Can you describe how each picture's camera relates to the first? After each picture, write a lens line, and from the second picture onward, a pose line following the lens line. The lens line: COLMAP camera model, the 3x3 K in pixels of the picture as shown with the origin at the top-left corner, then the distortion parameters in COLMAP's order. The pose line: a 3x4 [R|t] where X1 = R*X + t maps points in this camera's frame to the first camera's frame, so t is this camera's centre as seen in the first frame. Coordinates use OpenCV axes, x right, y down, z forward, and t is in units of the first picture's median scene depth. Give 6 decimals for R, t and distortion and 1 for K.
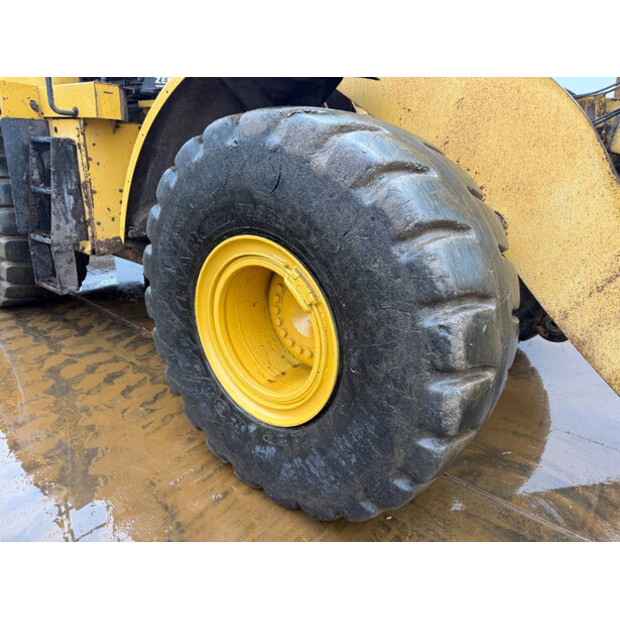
lens RADIAL K [[433.8, 0, 307.8], [0, 433.8, 313.0], [0, 0, 1]] dist [0.051819, -0.069109]
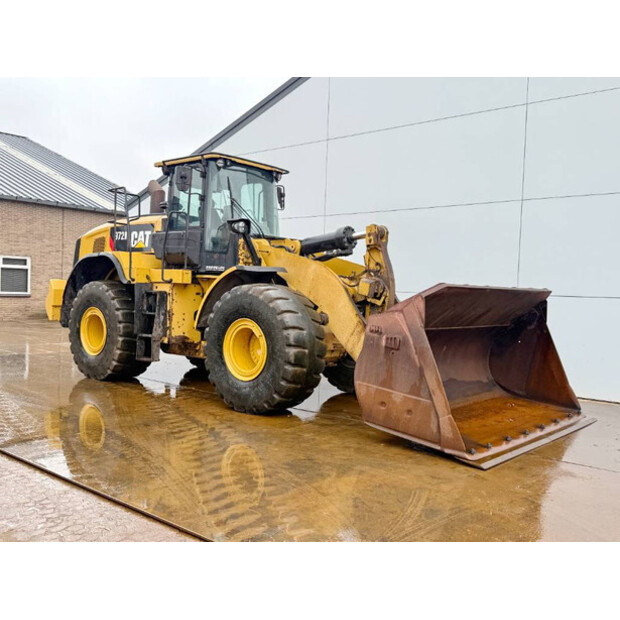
lens RADIAL K [[633.8, 0, 310.0], [0, 633.8, 310.0], [0, 0, 1]] dist [0.004579, 0.003135]
pose [[0.999382, -0.012832, -0.032733, 0.638488], [0.001517, 0.945881, -0.324511, 1.580582], [0.035125, 0.324261, 0.945315, -4.258071]]
